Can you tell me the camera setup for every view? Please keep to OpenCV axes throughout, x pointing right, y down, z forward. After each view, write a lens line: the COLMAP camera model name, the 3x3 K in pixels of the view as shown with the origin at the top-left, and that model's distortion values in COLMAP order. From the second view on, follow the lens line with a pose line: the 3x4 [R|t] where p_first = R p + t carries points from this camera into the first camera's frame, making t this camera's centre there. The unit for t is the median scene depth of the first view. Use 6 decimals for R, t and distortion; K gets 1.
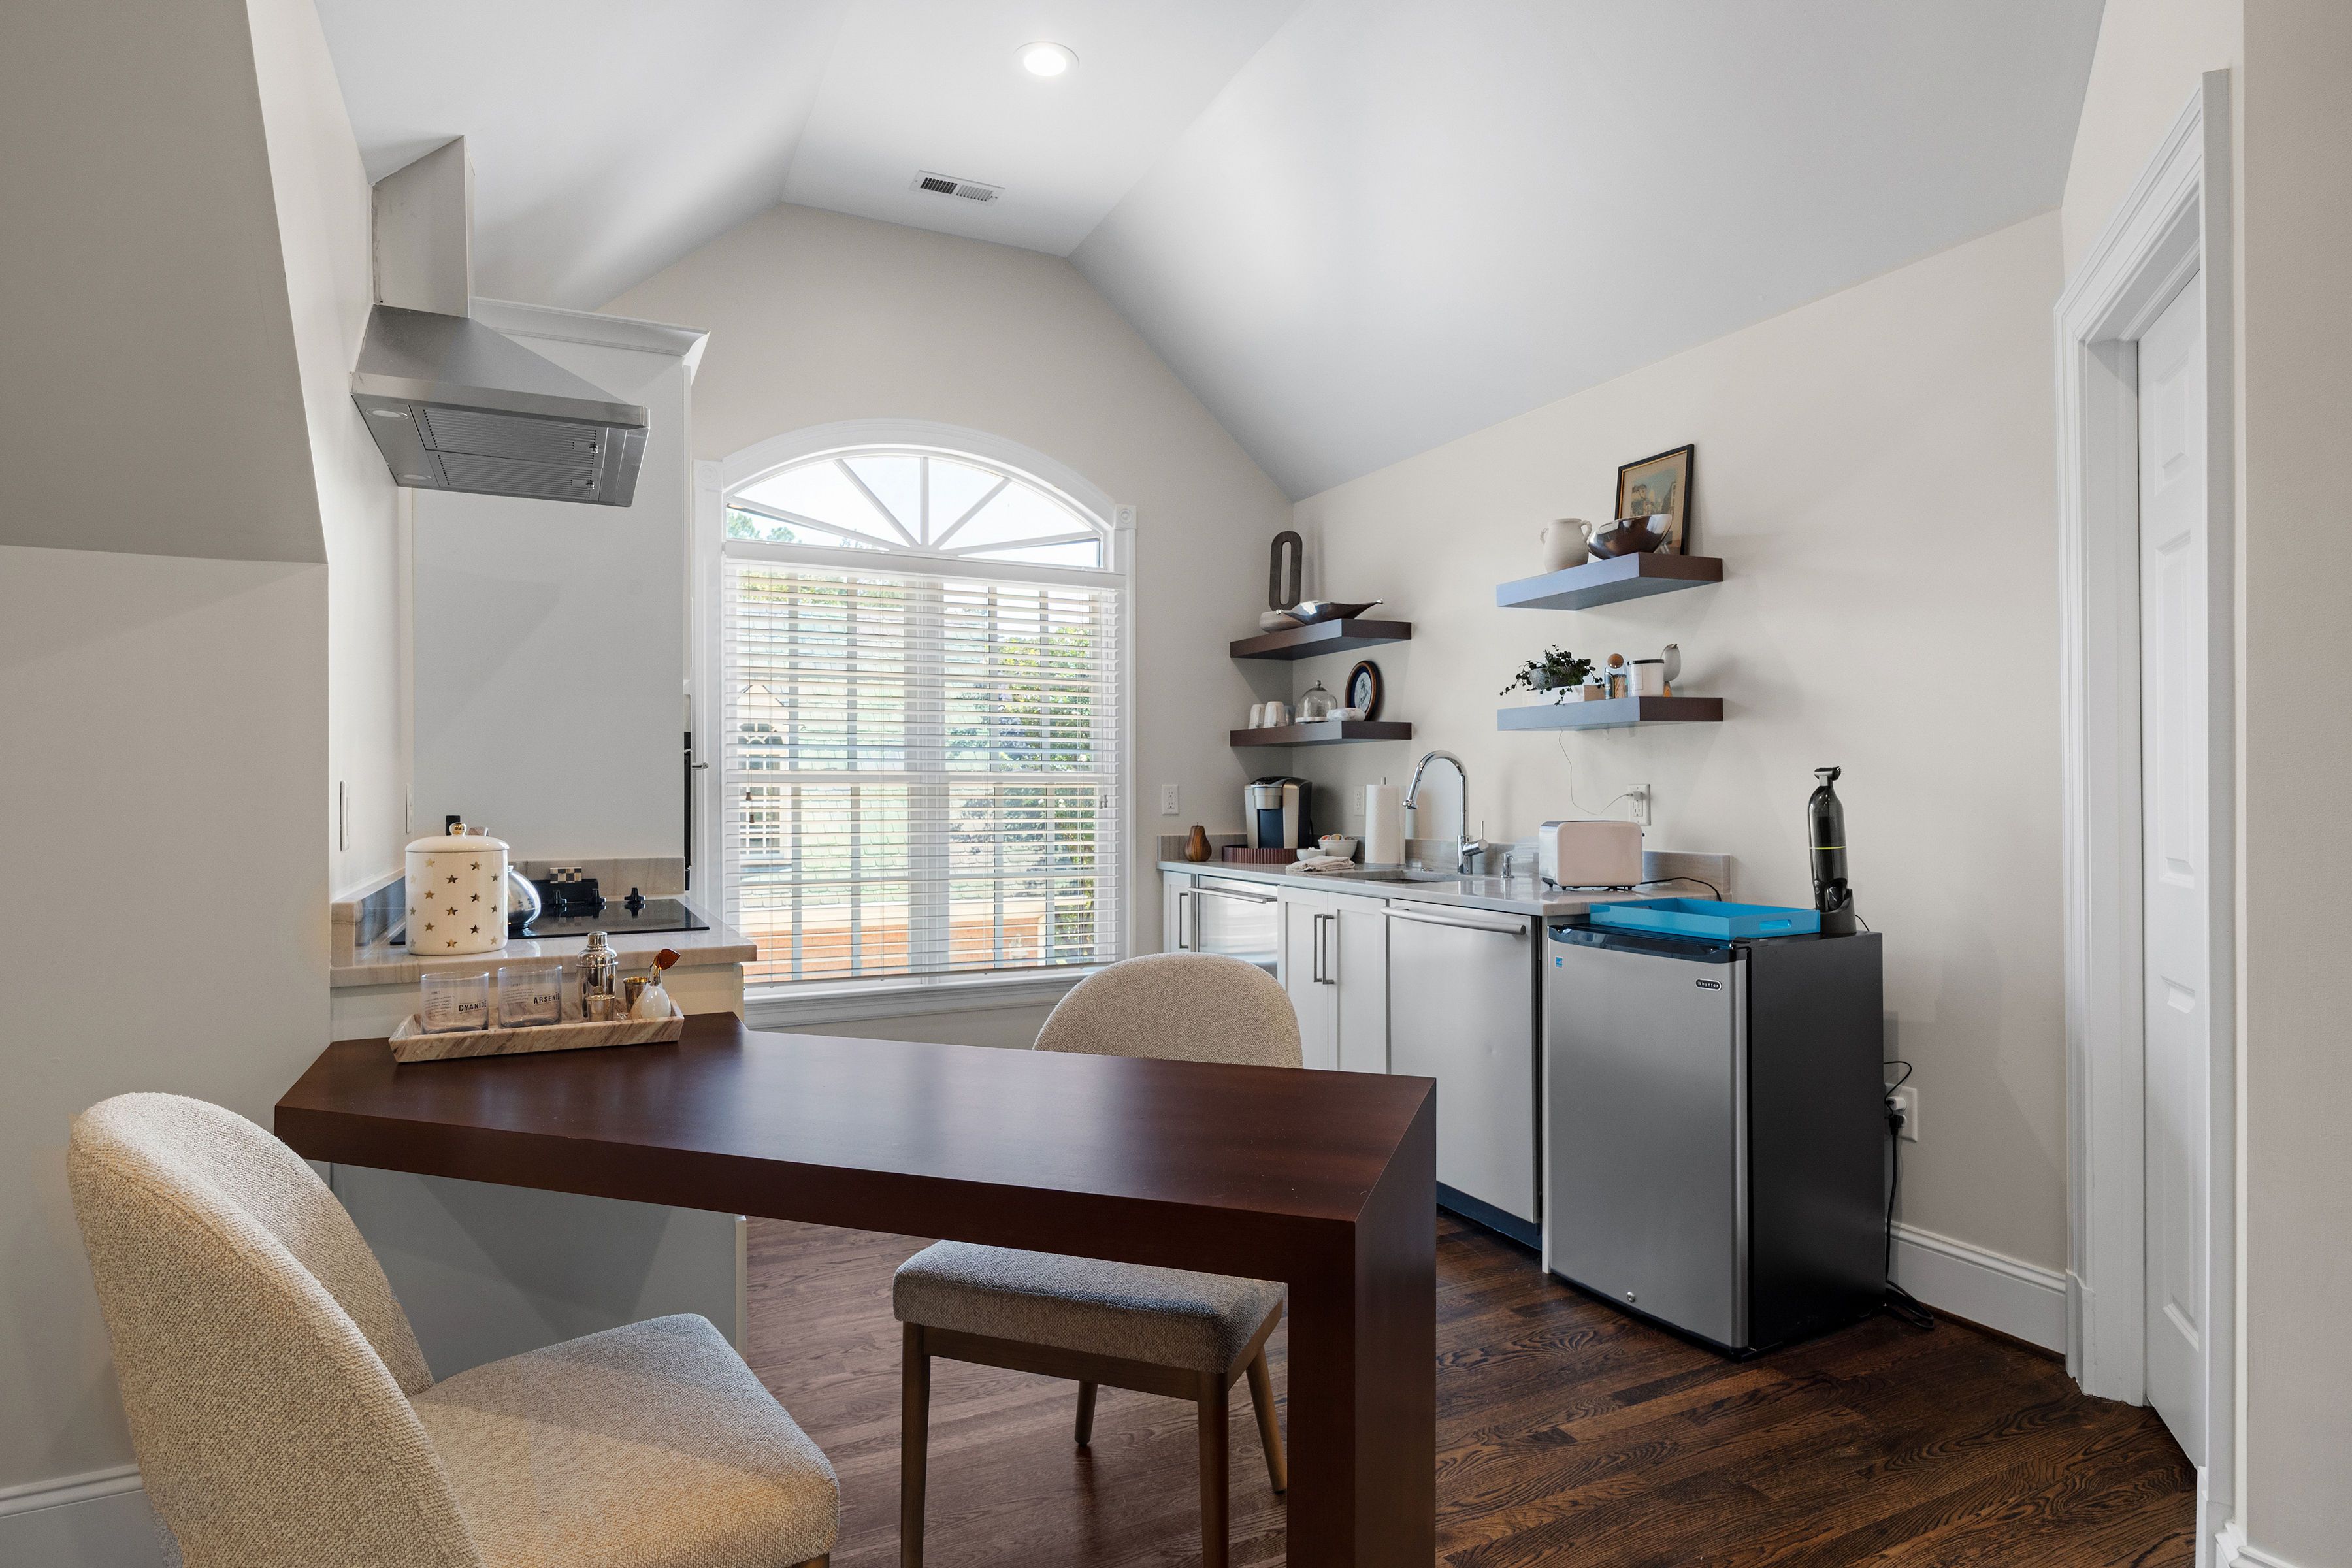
lens RADIAL K [[1260.5, 0, 1180.3], [0, 1260.5, 793.7], [0, 0, 1]] dist [0.000903, 0.000167]
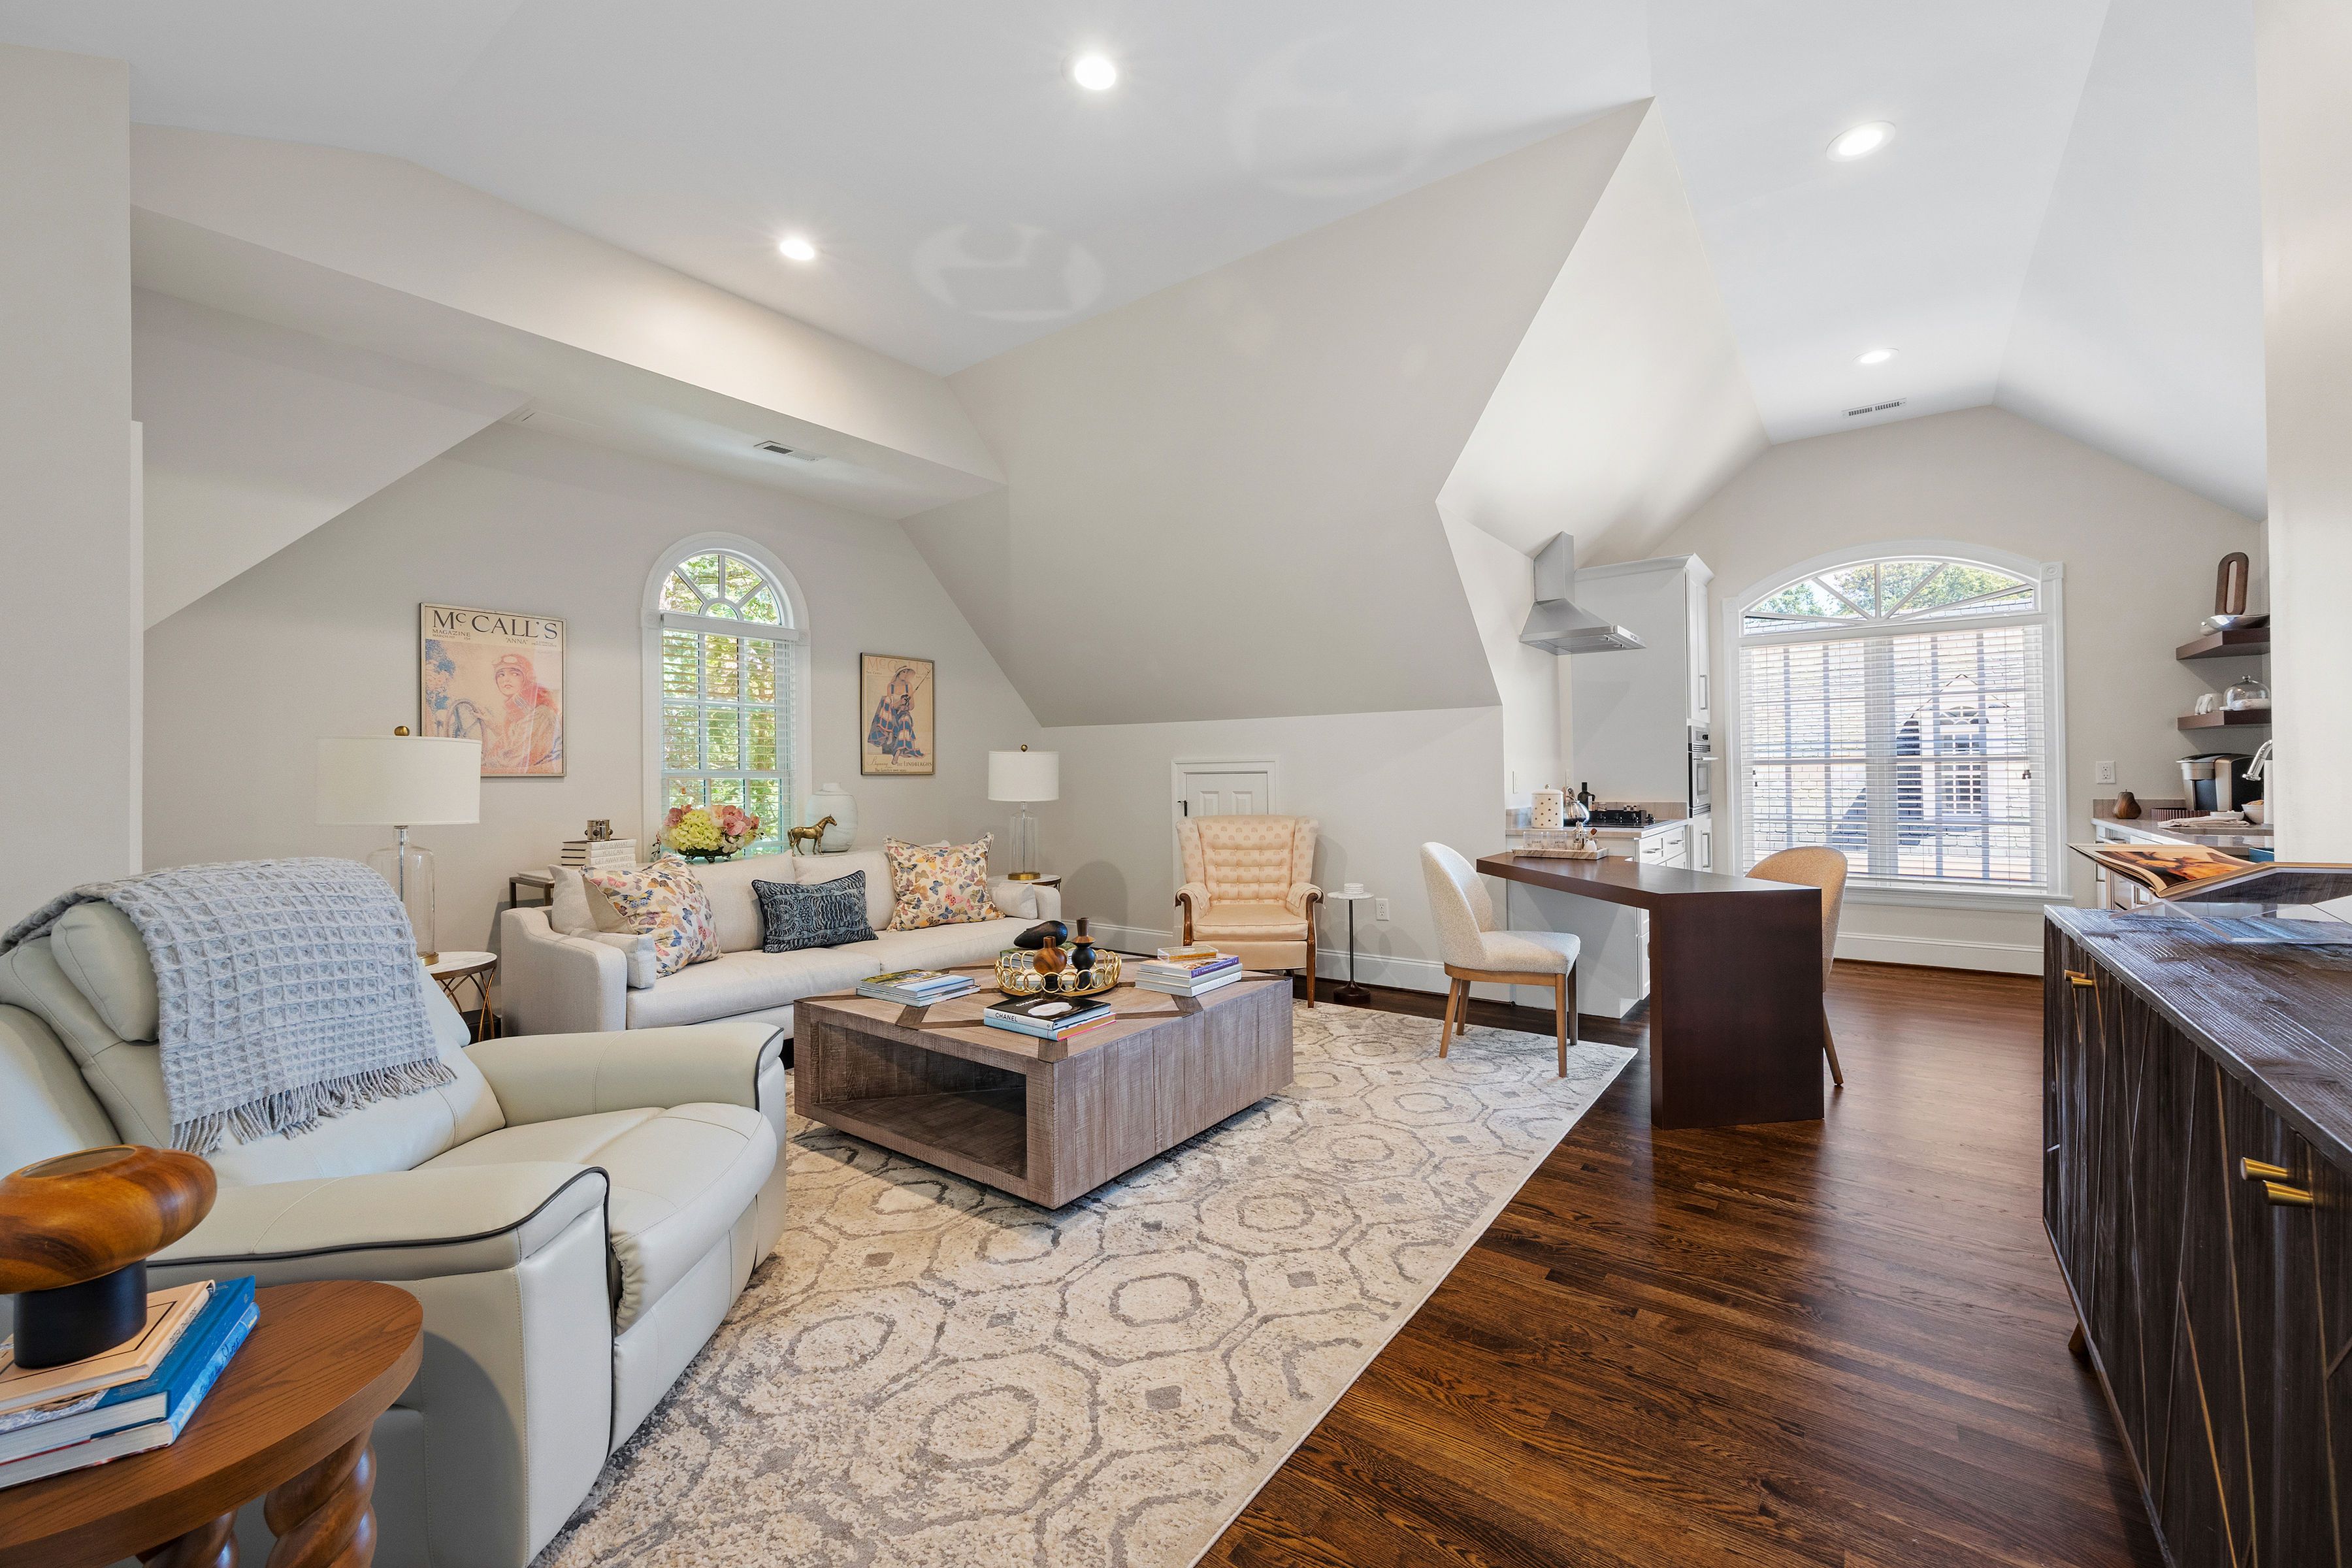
lens RADIAL K [[954.2, 0, 1180.2], [0, 954.2, 776.2], [0, 0, 1]] dist [0.000905, 0.000122]
pose [[0.453763, -0.001994, -0.891120, 0.461260], [0.010384, 0.999941, 0.003050, -0.004856], [0.891062, -0.010637, 0.453757, -0.346495]]
